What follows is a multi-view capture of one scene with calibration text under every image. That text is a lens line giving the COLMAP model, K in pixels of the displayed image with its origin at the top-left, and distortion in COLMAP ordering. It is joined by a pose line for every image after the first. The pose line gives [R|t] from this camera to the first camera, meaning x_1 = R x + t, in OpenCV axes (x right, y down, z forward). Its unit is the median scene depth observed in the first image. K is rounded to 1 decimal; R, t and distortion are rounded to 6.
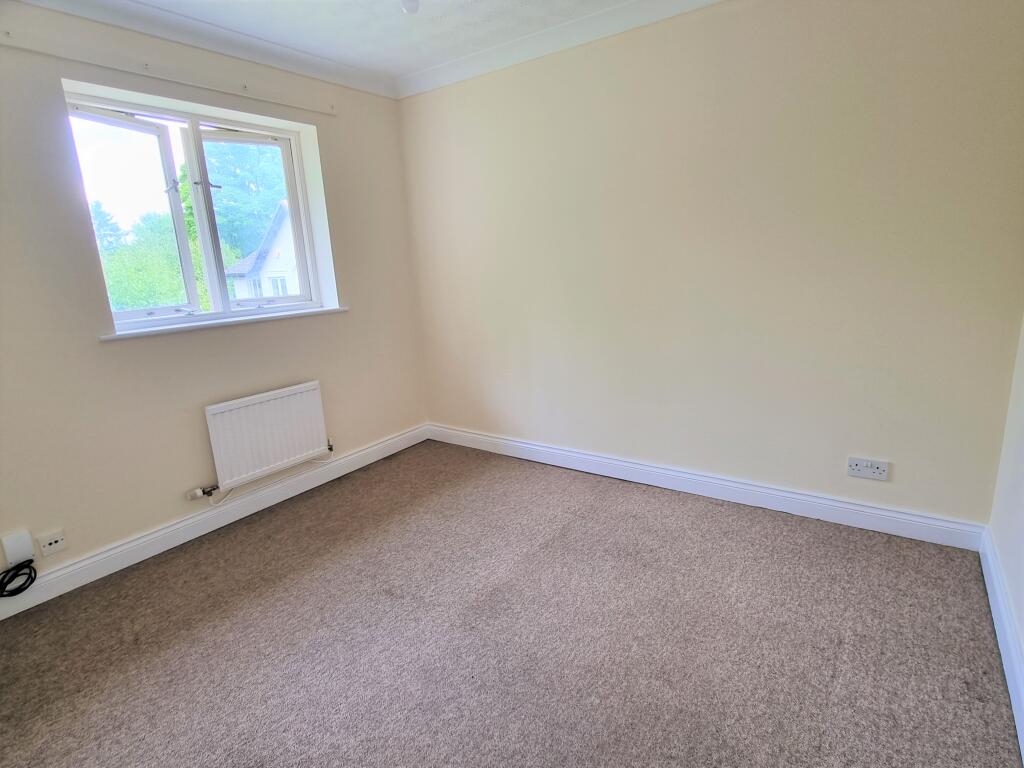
lens RADIAL K [[547.0, 0, 512.0], [0, 547.0, 384.0], [0, 0, 1]] dist [-0.004118, -0.000131]
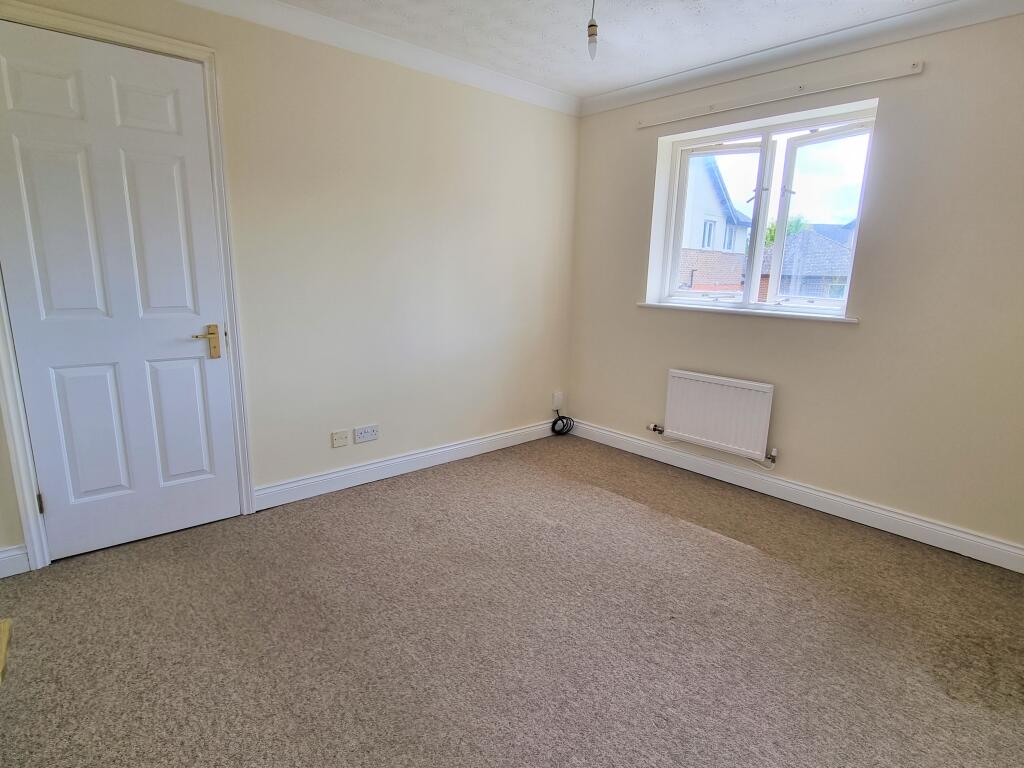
lens RADIAL K [[547.0, 0, 512.0], [0, 547.0, 384.0], [0, 0, 1]] dist [-0.004118, -0.000131]
pose [[-0.196693, 0.249051, -0.948307, 0.739681], [-0.226460, 0.929508, 0.291085, -0.211410], [0.953954, 0.272008, -0.126428, 0.788039]]
